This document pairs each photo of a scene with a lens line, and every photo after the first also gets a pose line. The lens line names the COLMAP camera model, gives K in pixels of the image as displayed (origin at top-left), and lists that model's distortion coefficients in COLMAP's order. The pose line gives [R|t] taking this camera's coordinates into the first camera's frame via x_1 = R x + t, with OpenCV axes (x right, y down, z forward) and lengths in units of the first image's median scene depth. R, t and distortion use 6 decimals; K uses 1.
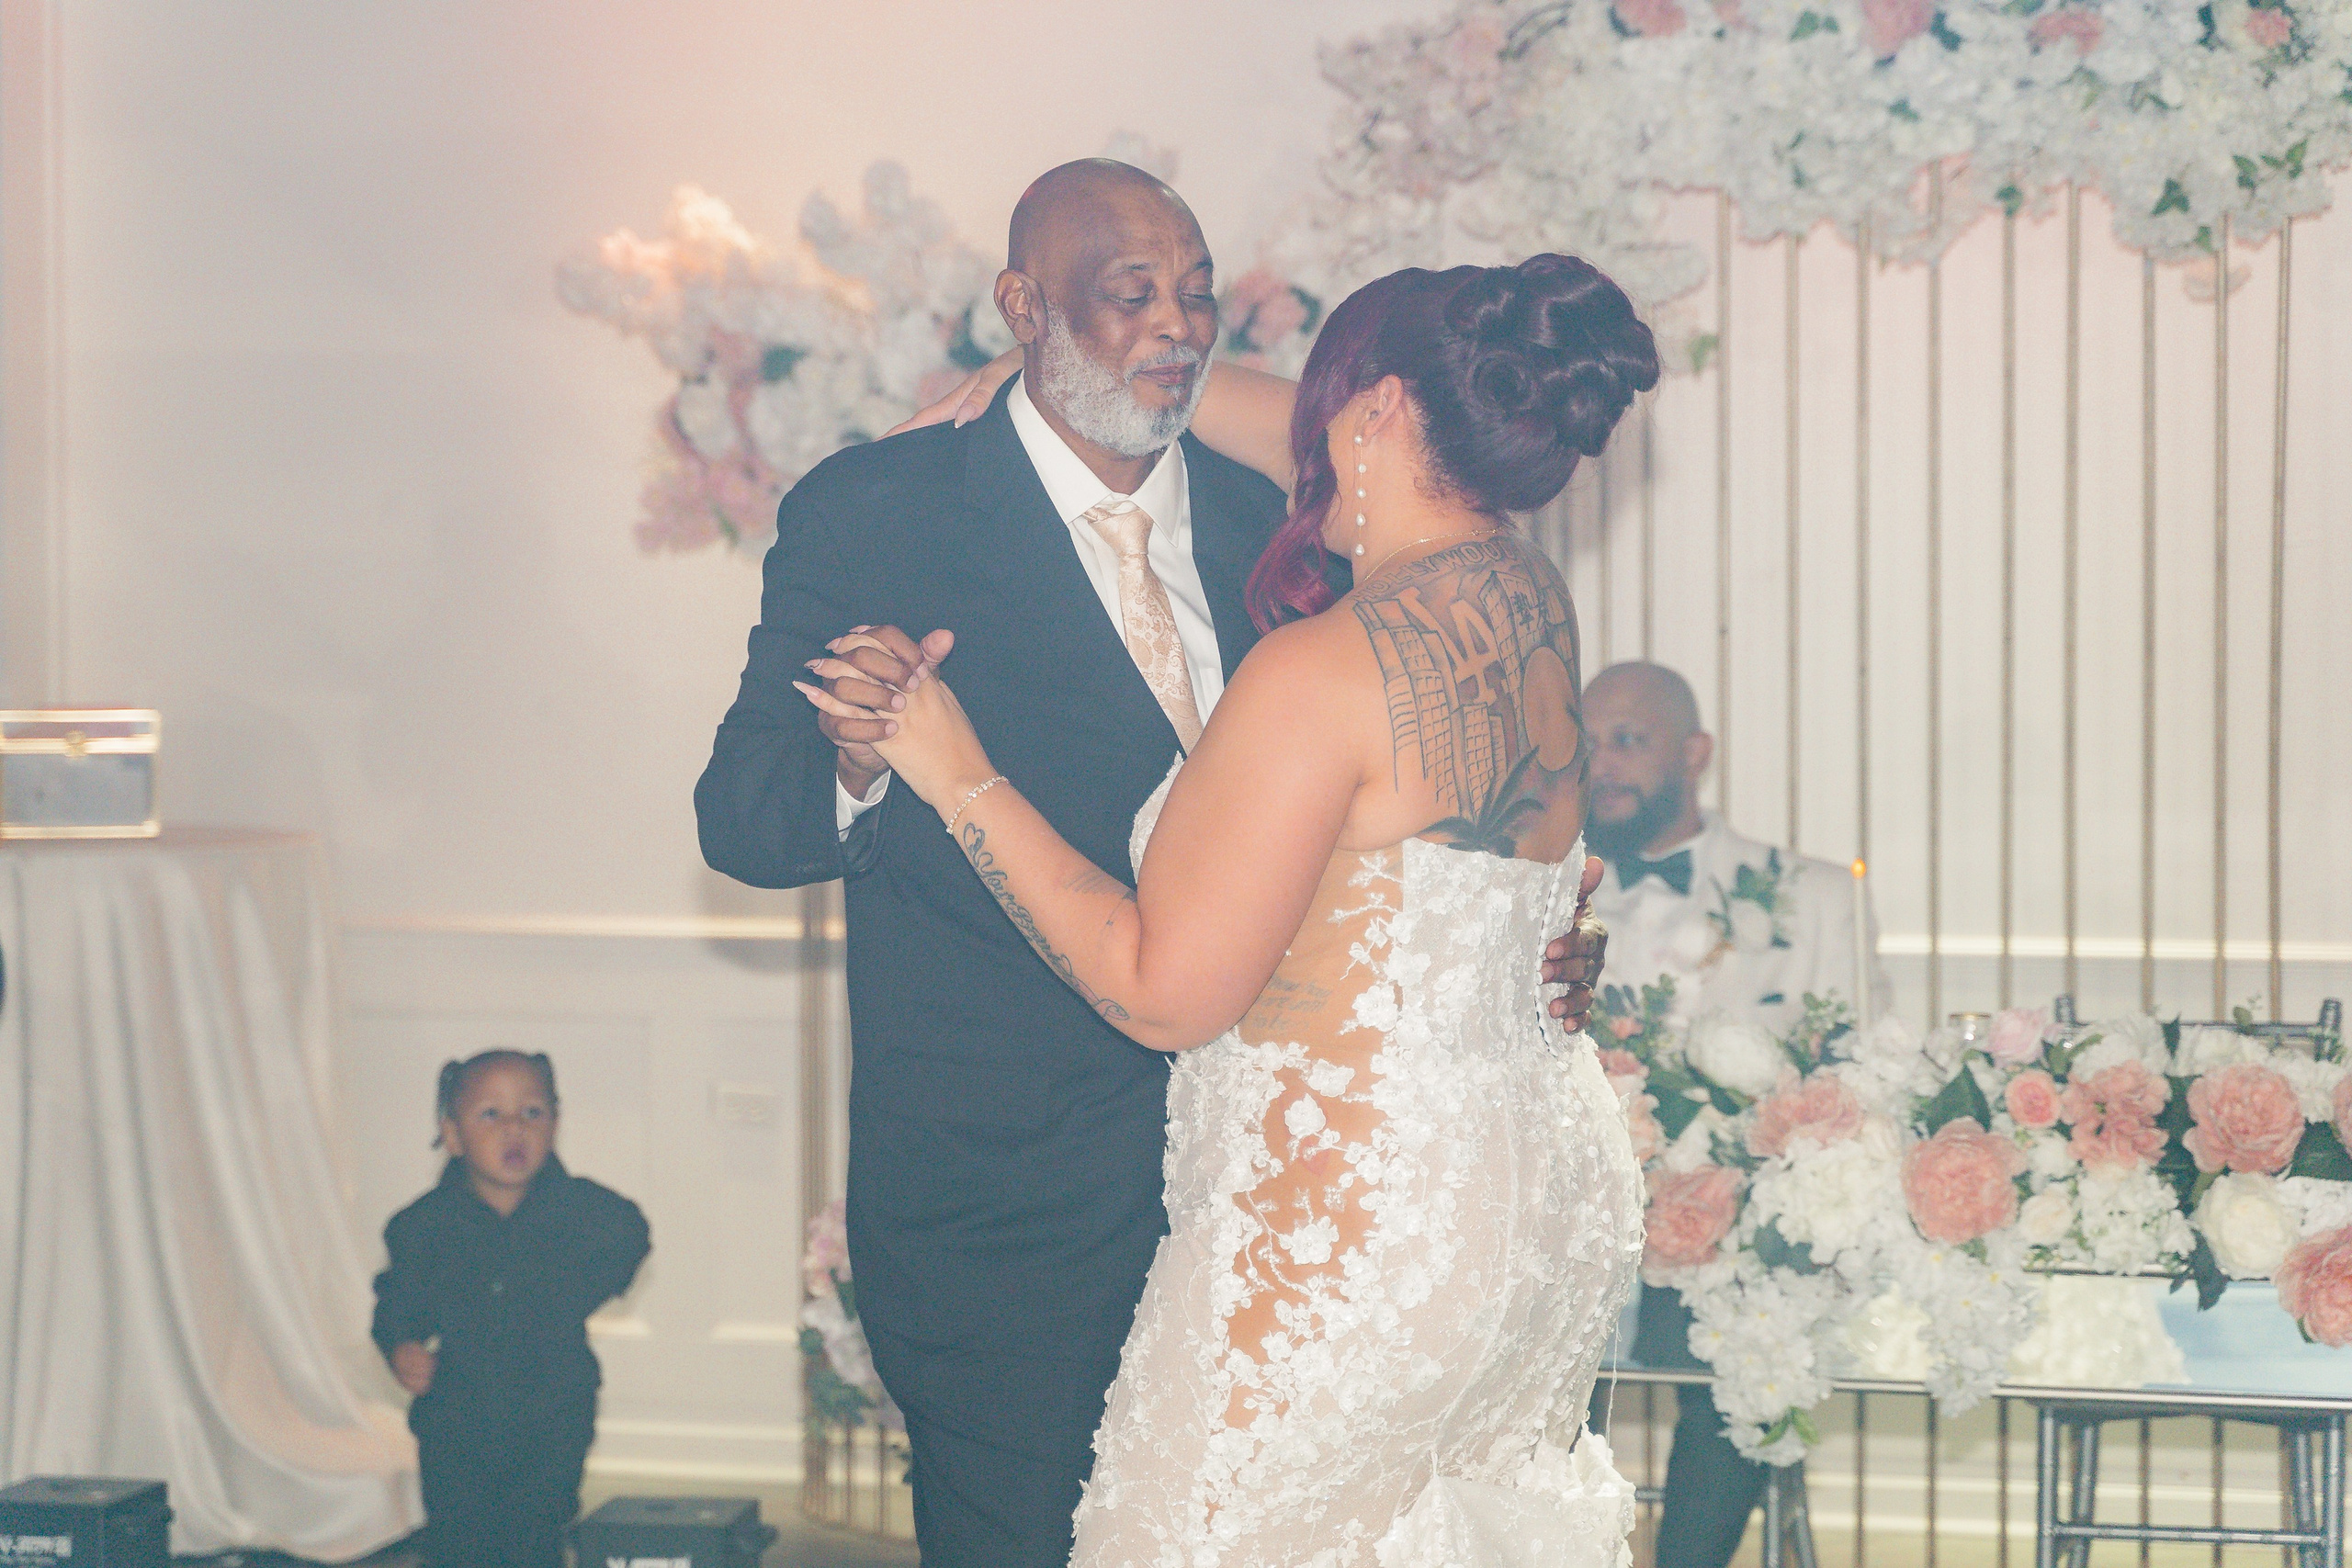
lens RADIAL K [[5187.8, 0, 1176.0], [0, 5187.8, 784.0], [0, 0, 1]] dist [-0.093226, 0.220313]
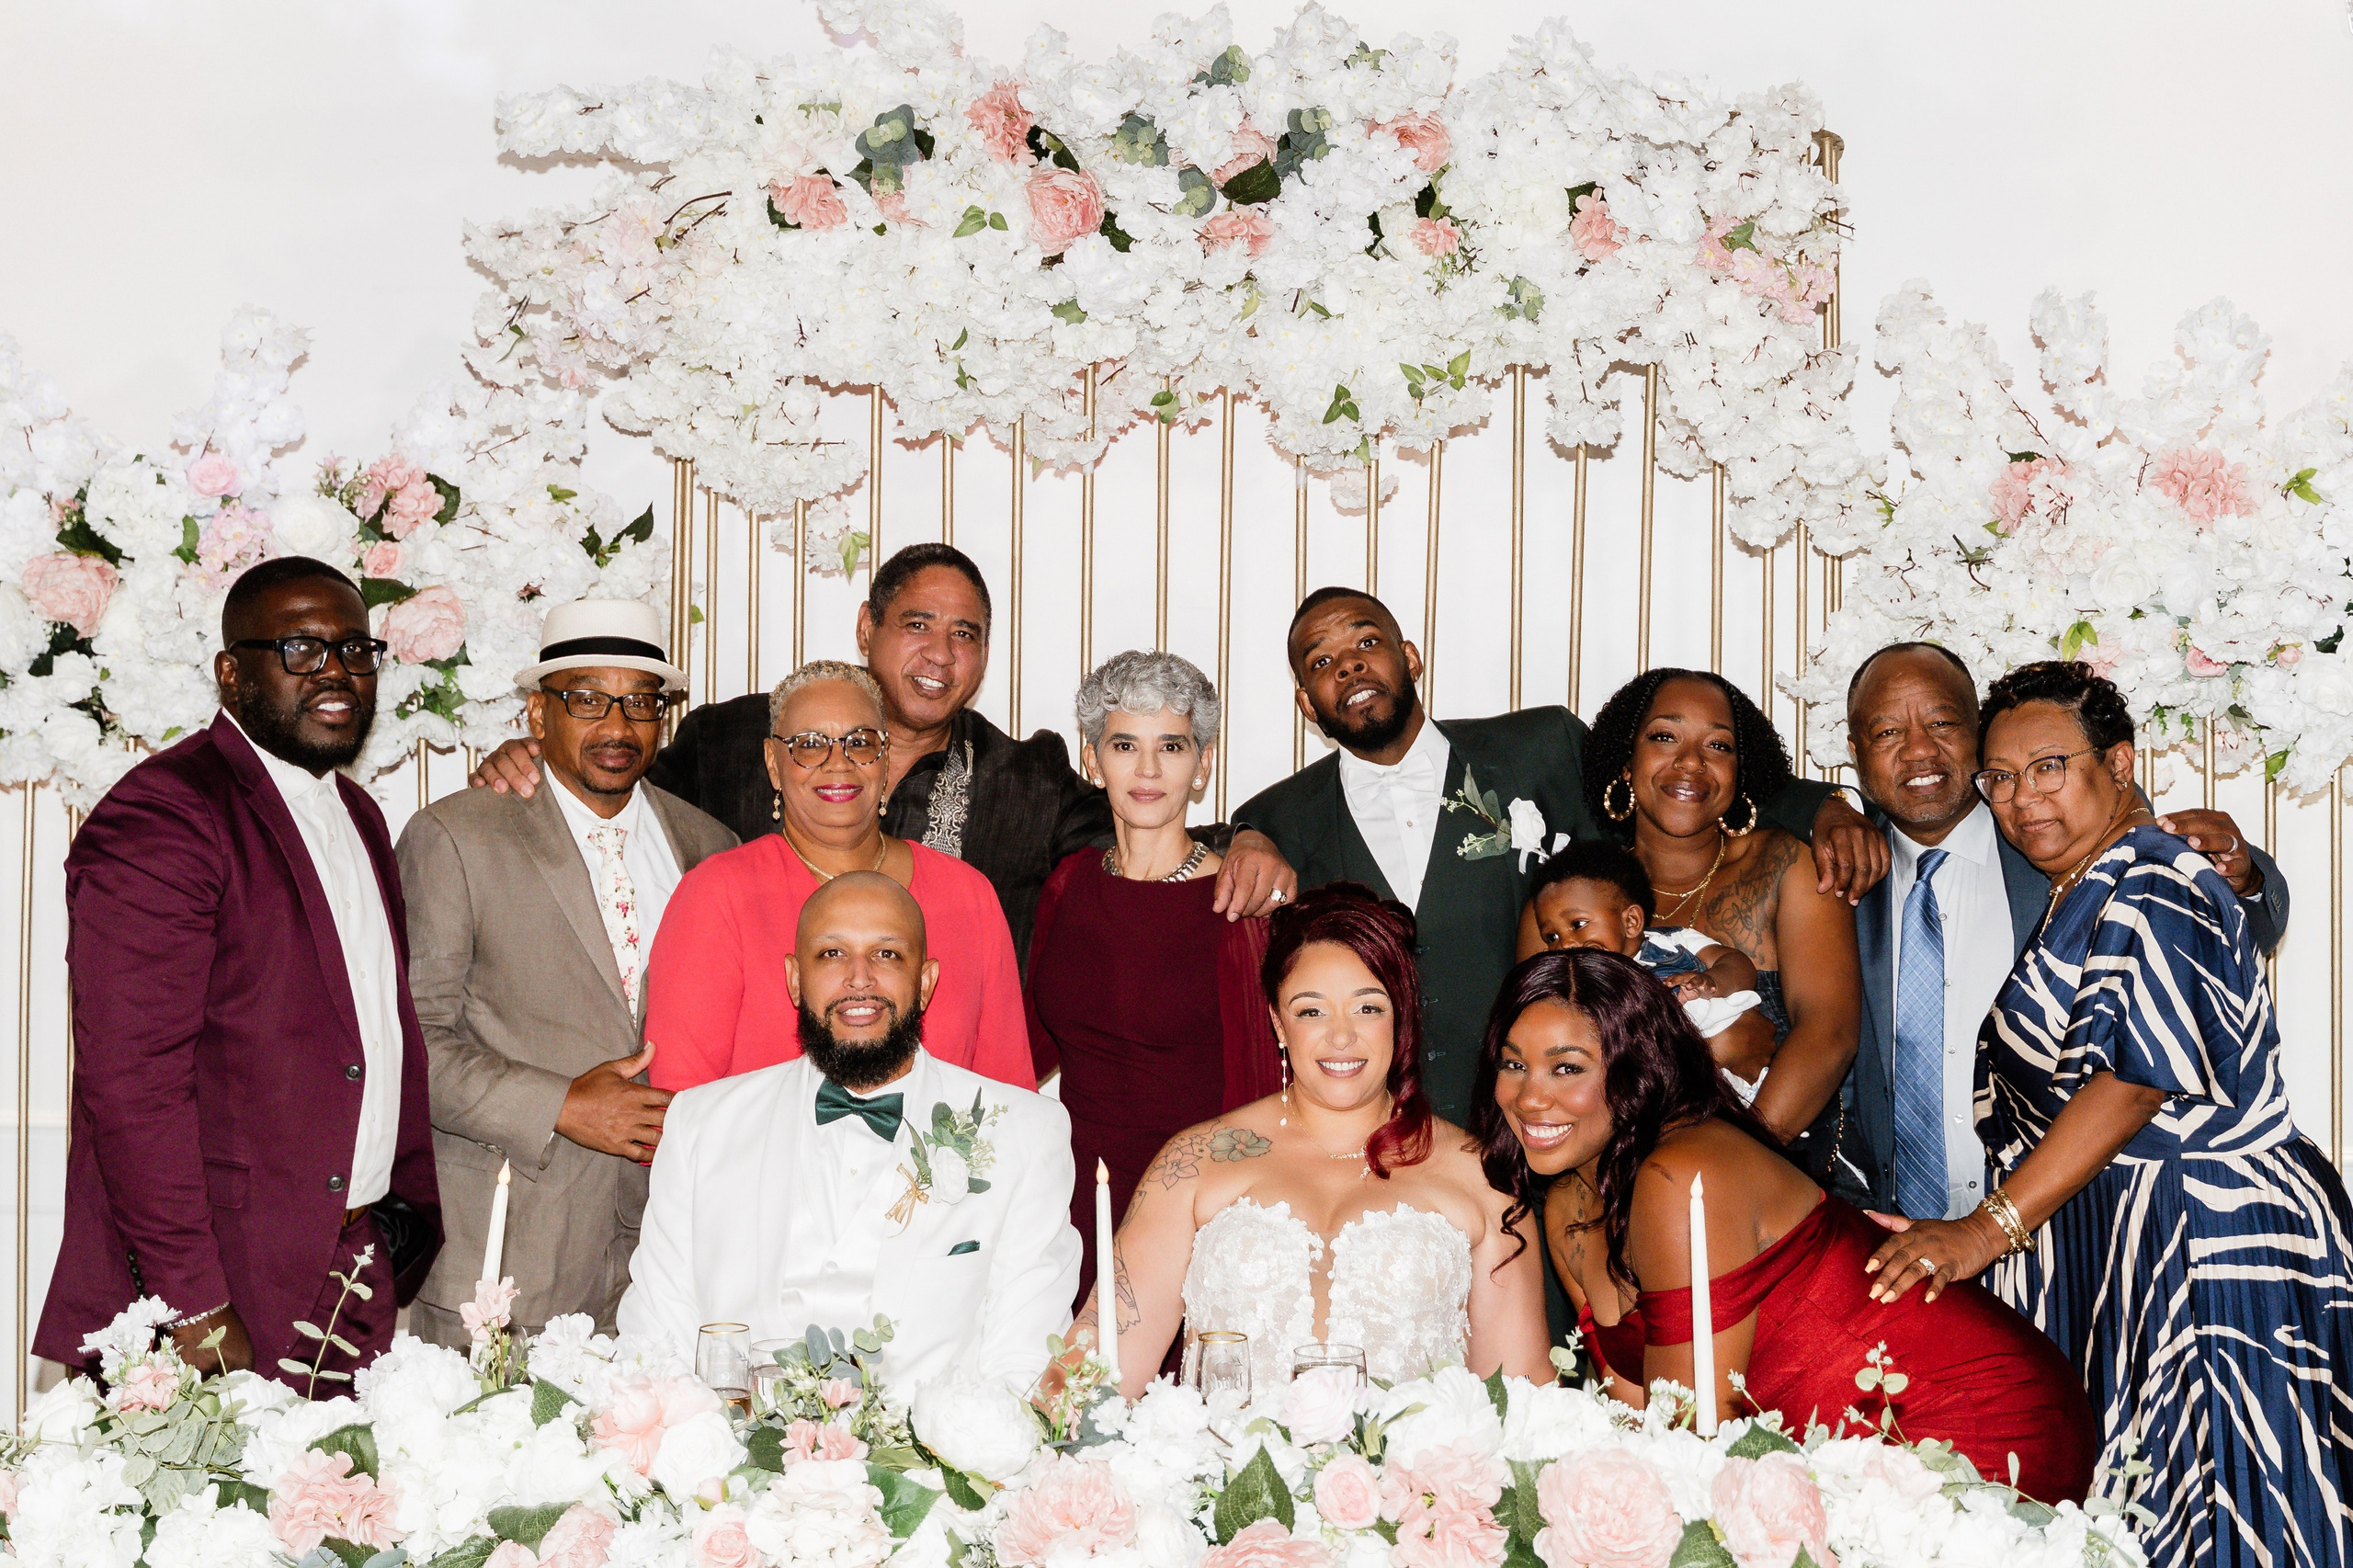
lens RADIAL K [[3587.8, 0, 1176.6], [0, 3587.8, 742.2], [0, 0, 1]] dist [0.017009, -0.024734]
pose [[0.975151, 0.007275, 0.221420, 0.009890], [-0.001935, 0.999702, -0.024323, -0.031861], [-0.221531, 0.023290, 0.974875, 0.334091]]
